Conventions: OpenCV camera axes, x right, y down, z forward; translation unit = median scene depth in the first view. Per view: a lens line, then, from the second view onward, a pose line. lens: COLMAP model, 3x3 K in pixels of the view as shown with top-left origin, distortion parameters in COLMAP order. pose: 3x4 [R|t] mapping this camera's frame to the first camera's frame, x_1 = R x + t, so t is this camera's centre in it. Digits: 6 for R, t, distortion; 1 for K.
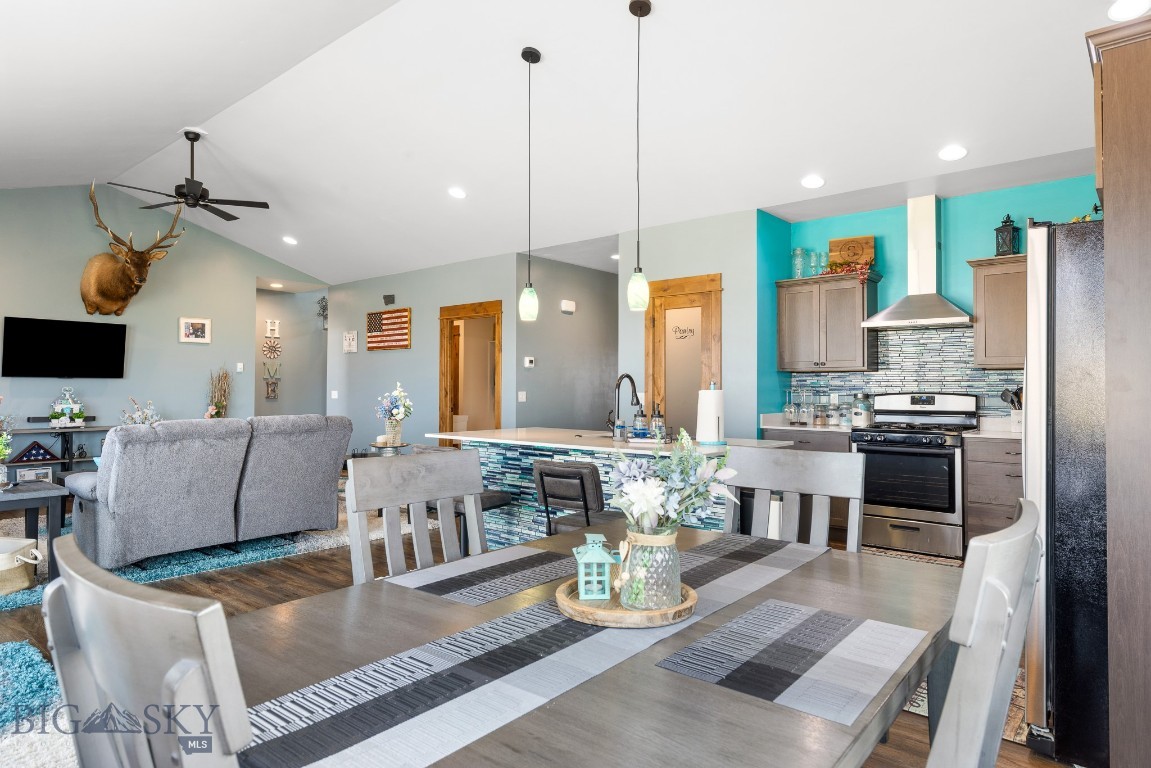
lens RADIAL K [[683.1, 0, 569.6], [0, 683.1, 375.4], [0, 0, 1]] dist [-0.002820, 0.004917]
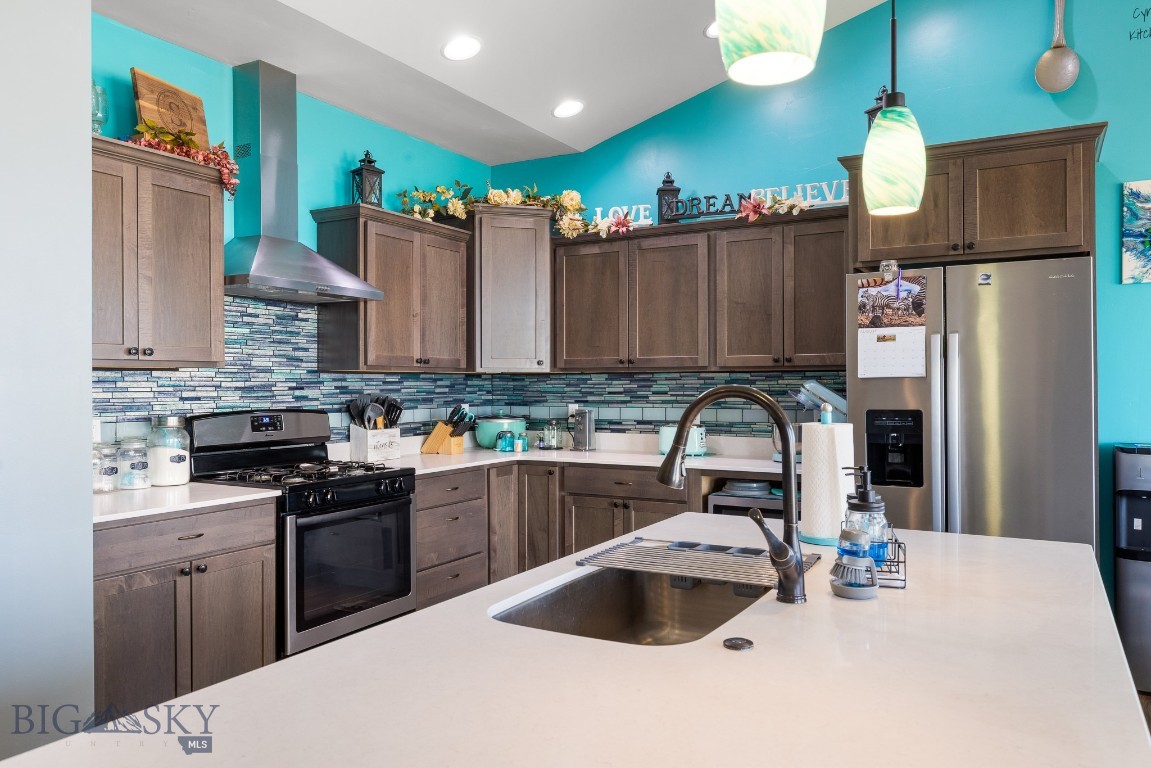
lens RADIAL K [[817.1, 0, 578.0], [0, 817.1, 386.8], [0, 0, 1]] dist [0.005248, -0.006682]
pose [[-0.198343, -0.007431, 0.980105, -0.195436], [-0.017473, 0.999839, 0.004045, -0.001319], [-0.979977, -0.016323, -0.198441, 0.840822]]
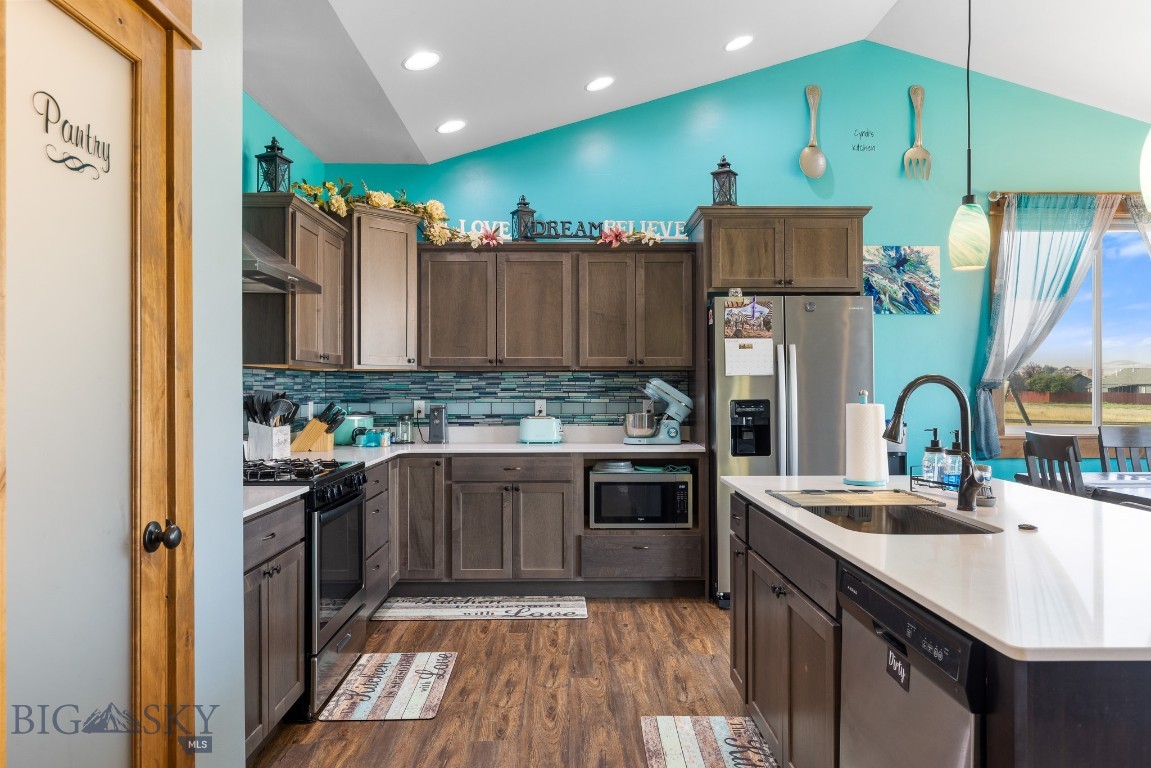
lens RADIAL K [[782.6, 0, 576.5], [0, 782.6, 384.4], [0, 0, 1]] dist [-0.000070, 0.002293]
pose [[-0.665977, -0.001913, 0.745970, -0.115627], [-0.016195, 0.999798, -0.011895, 0.010626], [-0.745797, -0.020003, -0.665873, 1.138002]]
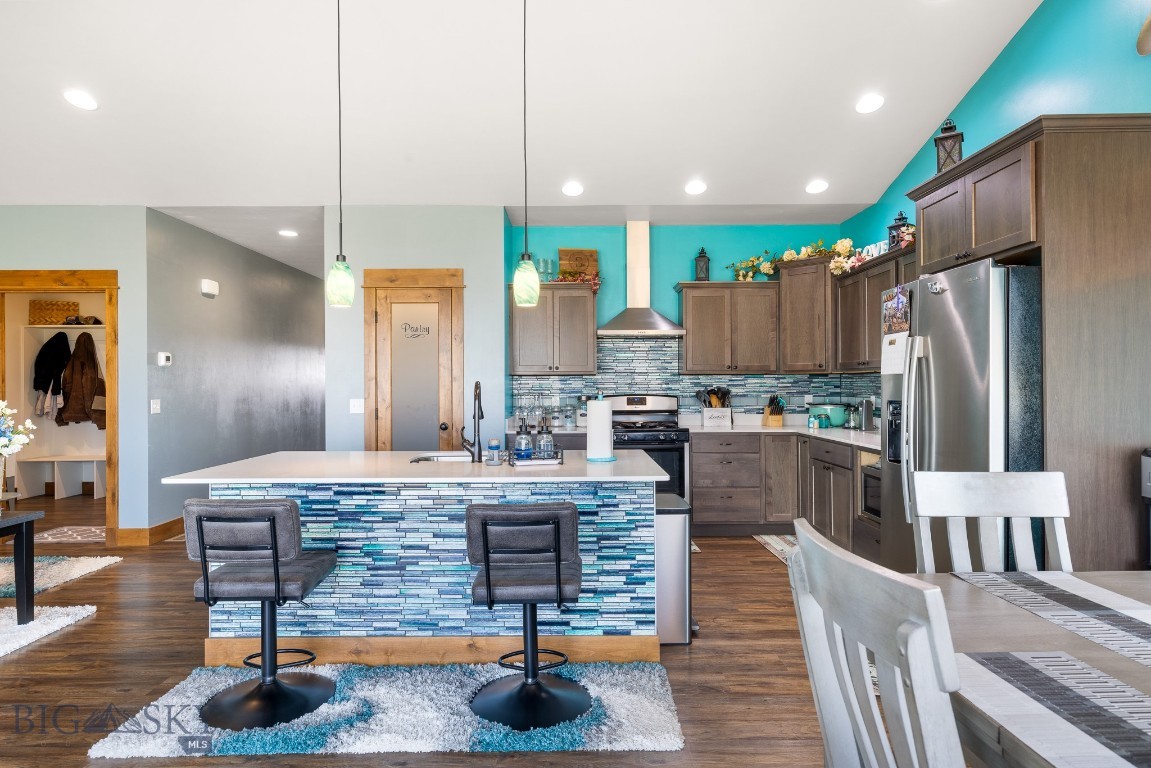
lens RADIAL K [[640.0, 0, 580.7], [0, 640.0, 384.0], [0, 0, 1]] dist [0.008146, 0.000478]
pose [[0.749886, -0.007212, 0.661528, -0.244942], [-0.005434, 0.999840, 0.017060, -0.009344], [-0.661545, -0.016388, 0.749726, 0.251198]]
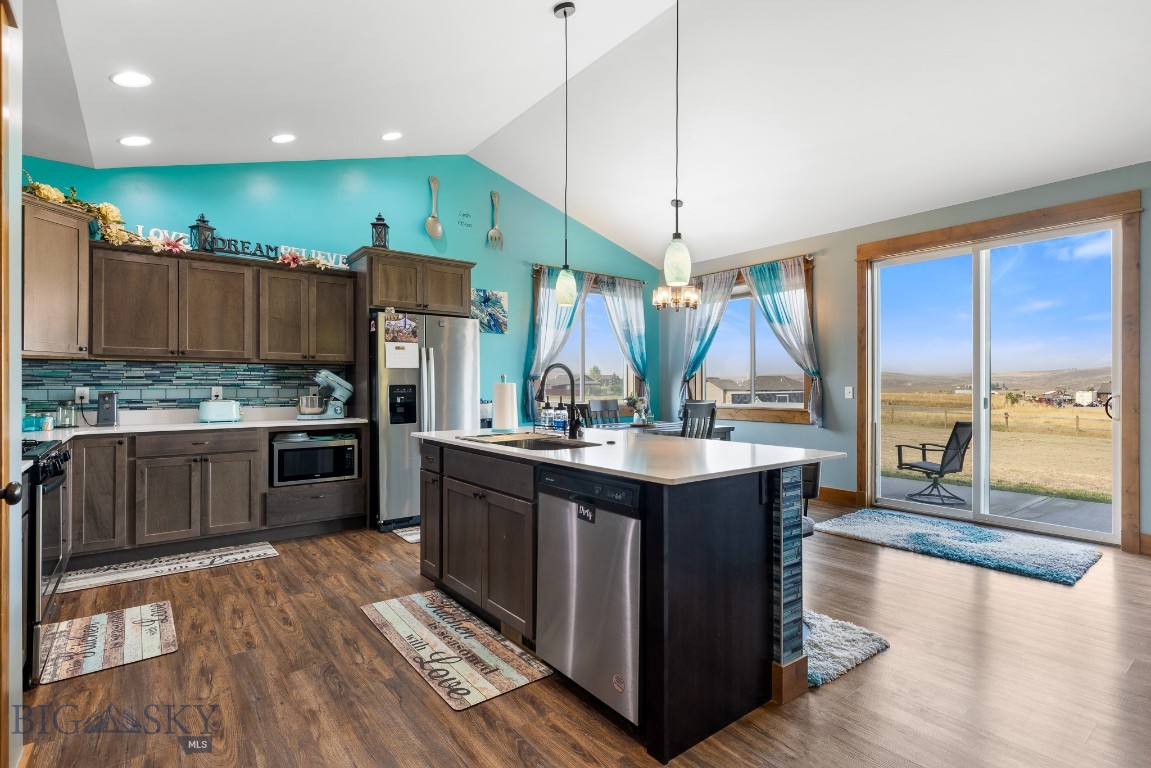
lens RADIAL K [[555.9, 0, 577.2], [0, 555.9, 381.9], [0, 0, 1]] dist [0.001187, 0.001093]
pose [[-0.980612, -0.003057, 0.195933, -0.054062], [-0.007916, 0.999680, -0.024024, 0.026815], [-0.195797, -0.025109, -0.980323, 1.226414]]
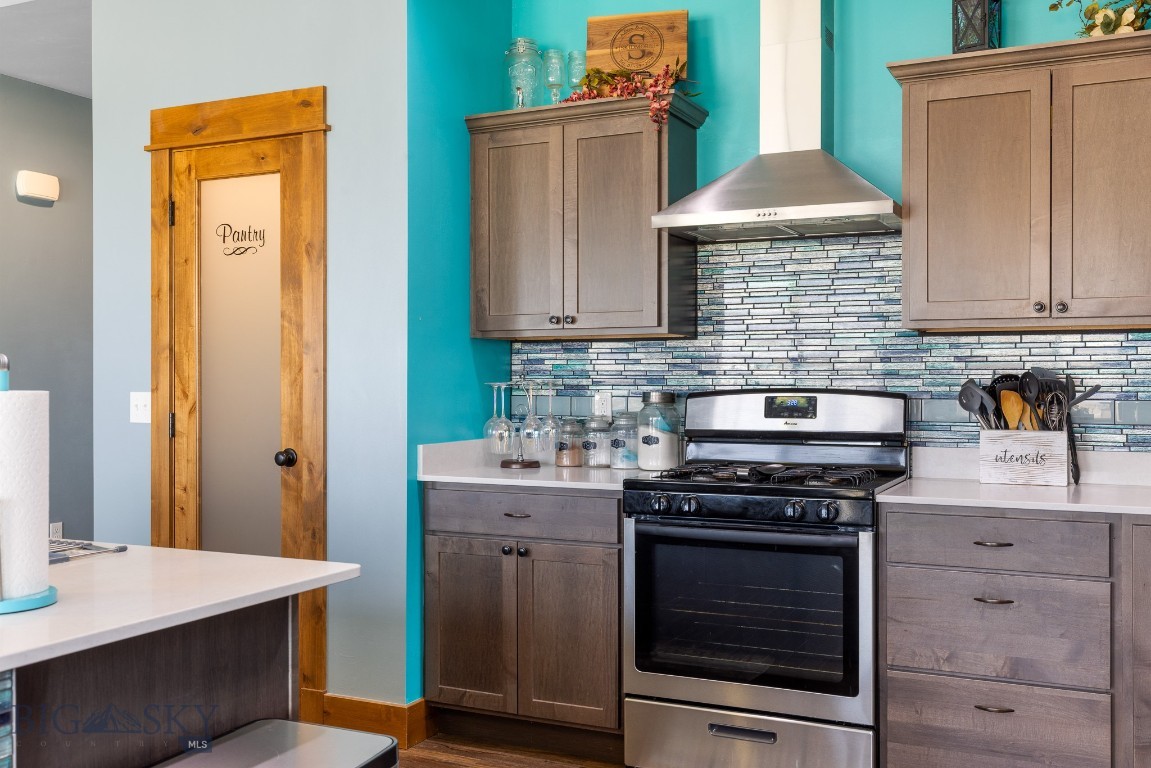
lens RADIAL K [[1105.0, 0, 576.5], [0, 1105.0, 388.7], [0, 0, 1]] dist [-0.000174, 0.000000]
pose [[0.965278, -0.006833, 0.261136, 0.203196], [-0.000932, 0.999561, 0.029600, 0.004959], [-0.261224, -0.028816, 0.964848, 0.362164]]
